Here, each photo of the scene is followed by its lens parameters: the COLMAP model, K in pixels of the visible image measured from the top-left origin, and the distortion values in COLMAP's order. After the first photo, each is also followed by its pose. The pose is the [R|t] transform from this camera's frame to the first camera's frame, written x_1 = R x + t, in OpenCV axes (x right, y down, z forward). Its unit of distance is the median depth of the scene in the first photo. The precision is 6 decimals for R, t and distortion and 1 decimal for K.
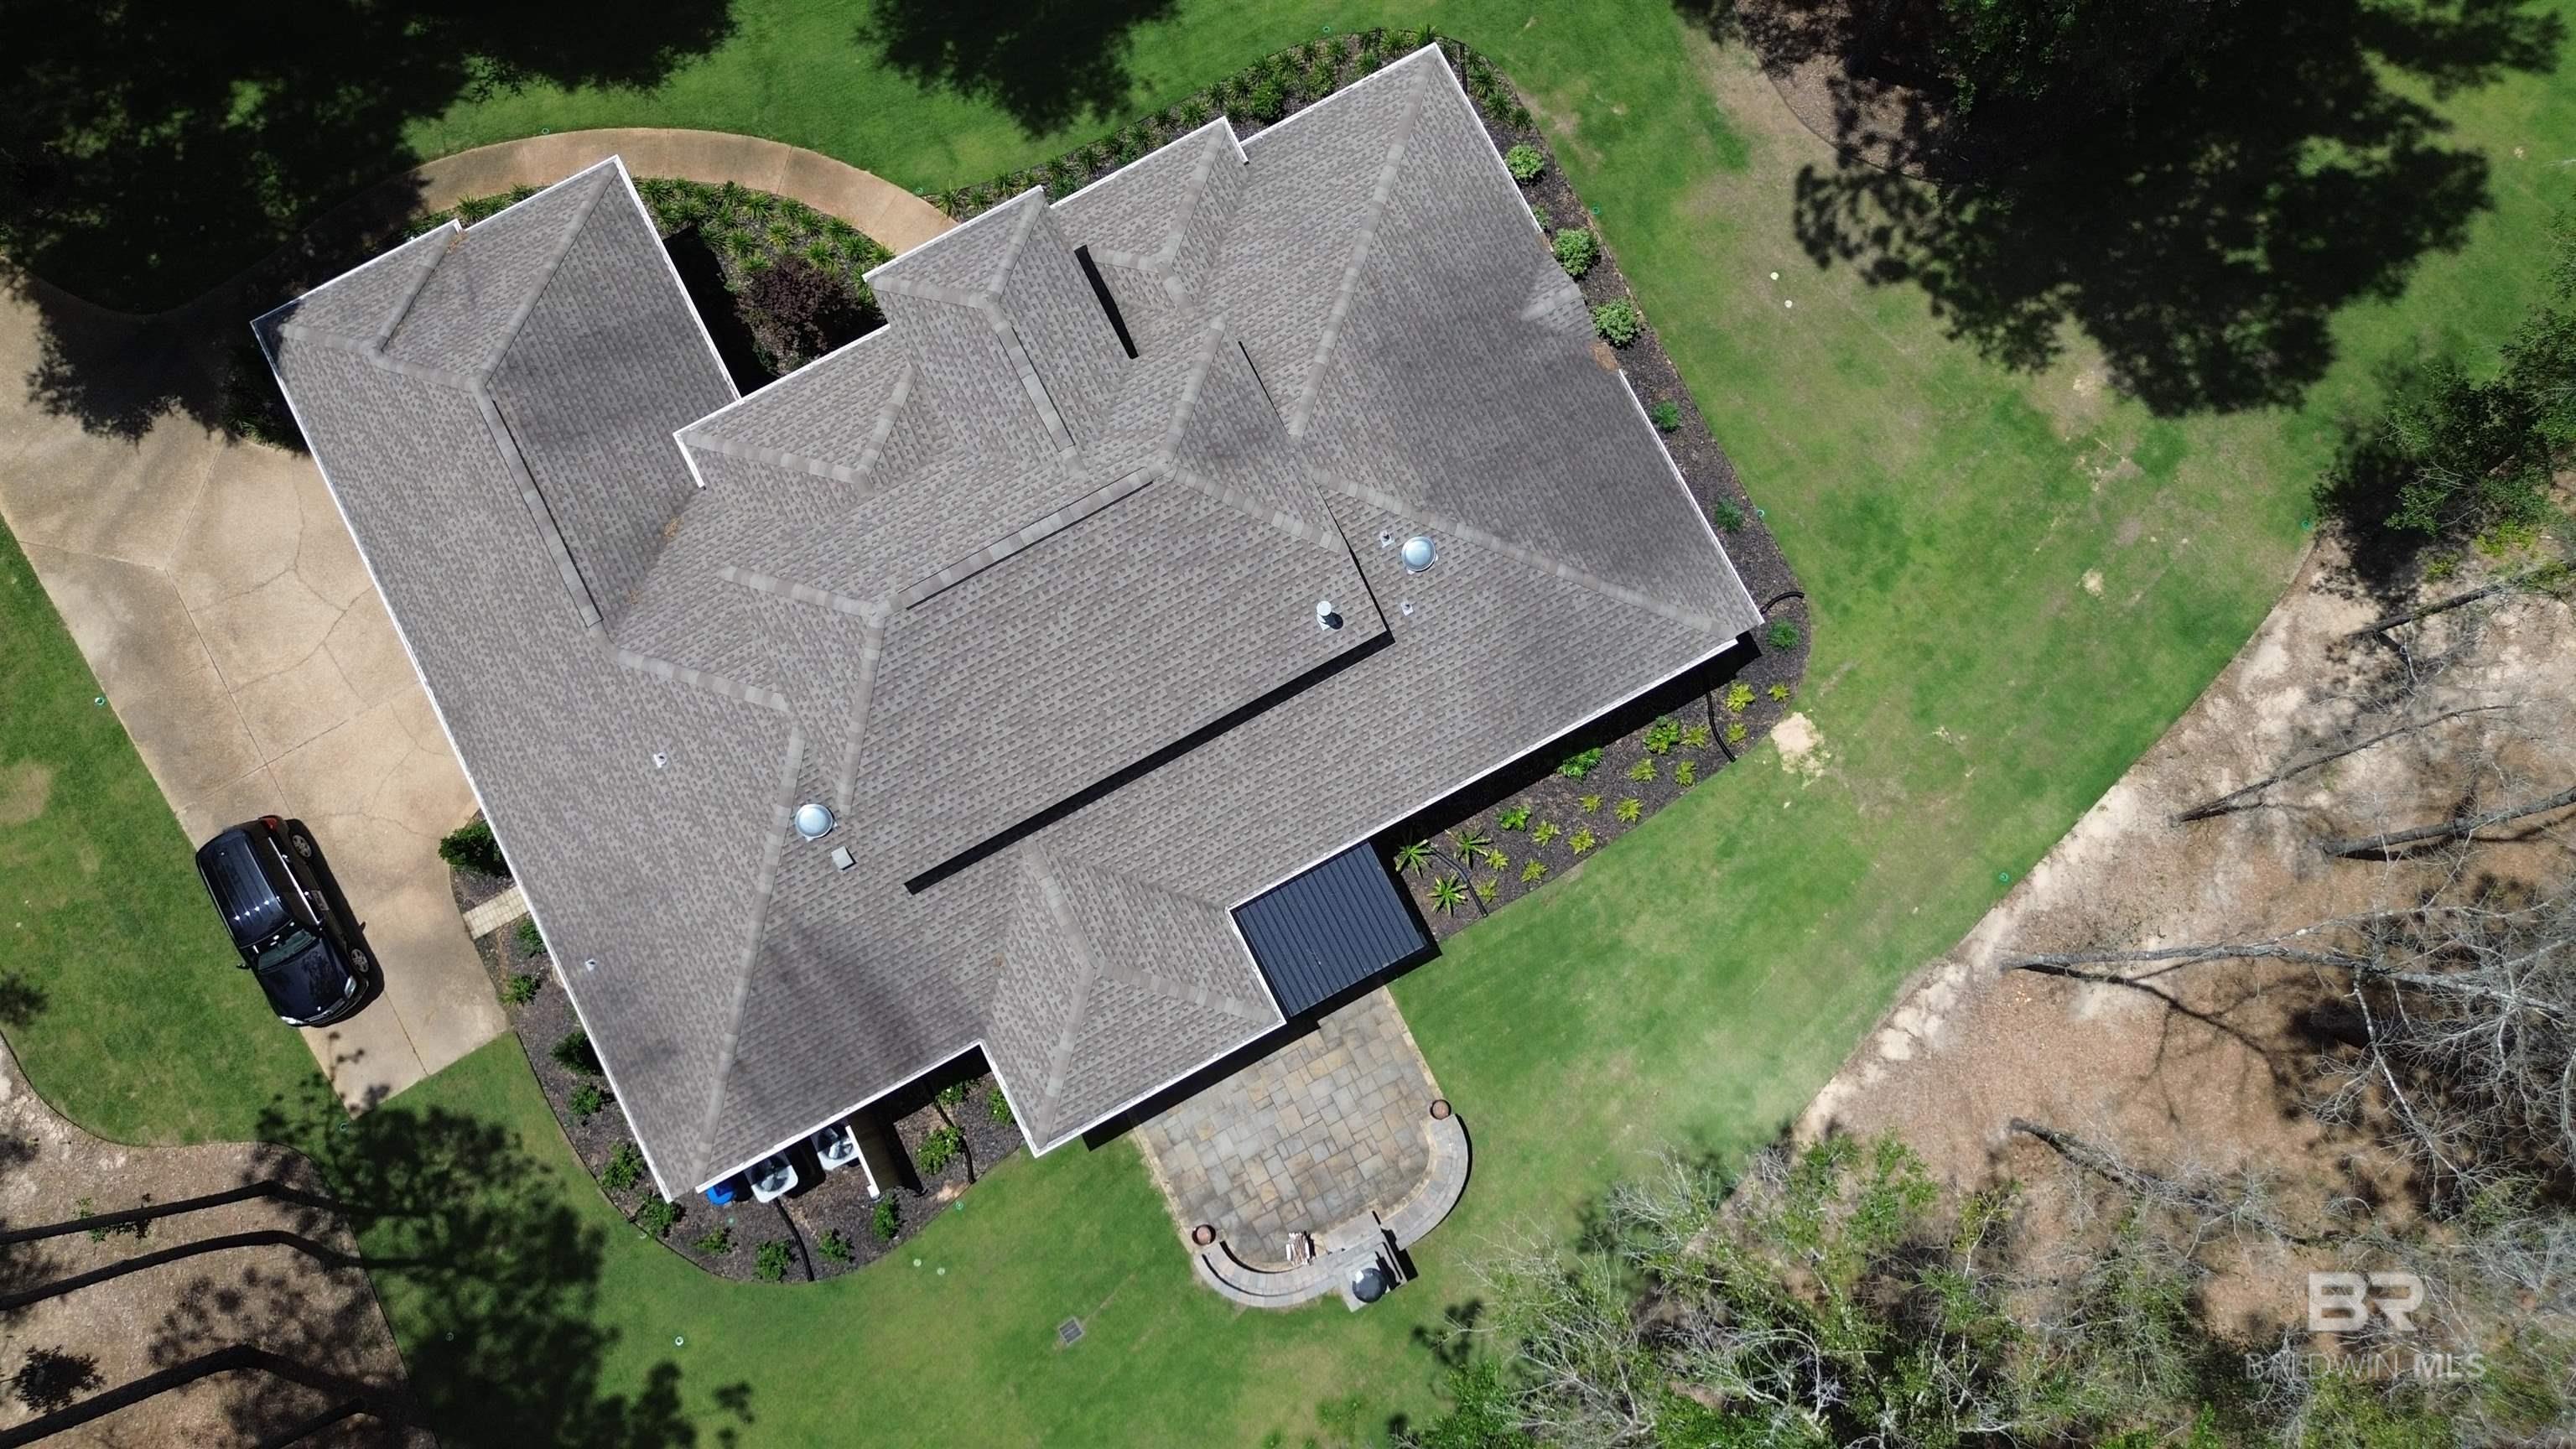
lens RADIAL K [[1830.5, 0, 1288.0], [0, 1830.5, 724.5], [0, 0, 1]] dist [-0.003849, -0.001885]
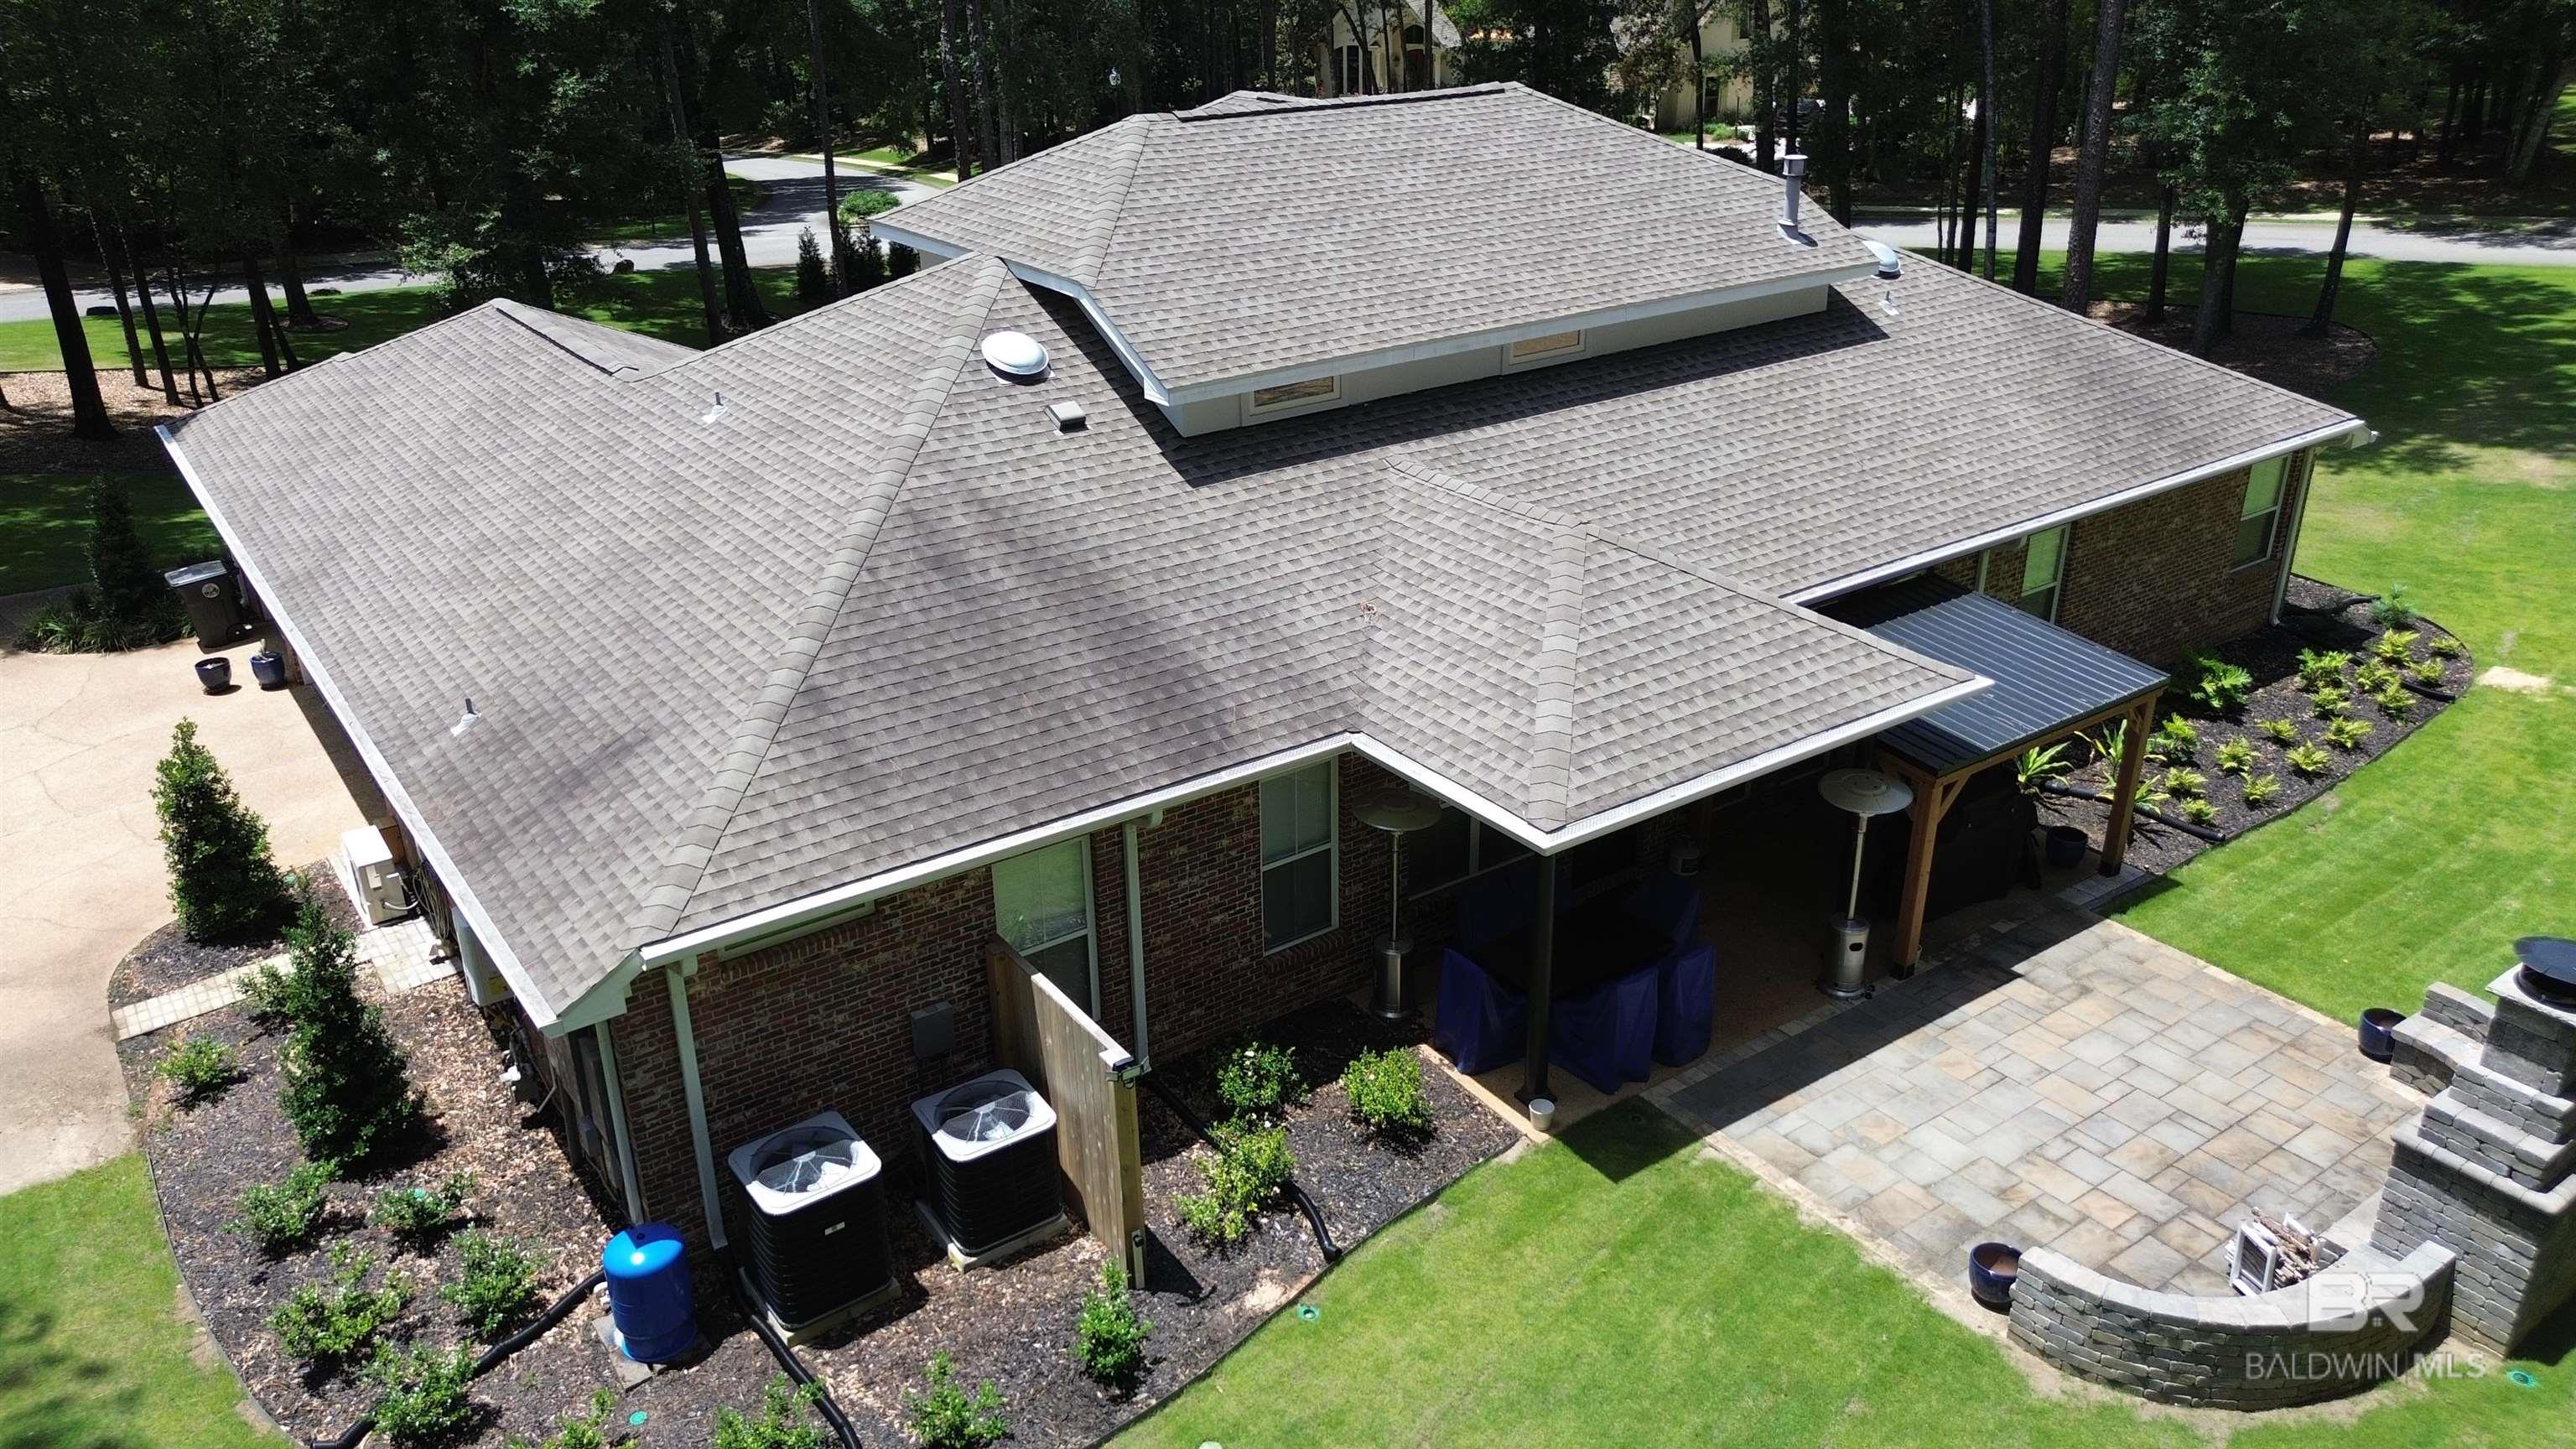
lens RADIAL K [[1829.0, 0, 1258.5], [0, 1829.0, 725.6], [0, 0, 1]] dist [0.046302, -0.002324]
pose [[0.992100, -0.051959, 0.114187, -0.245063], [0.124729, 0.506166, -0.853369, 0.556057], [-0.013458, 0.860869, 0.508648, 0.784112]]
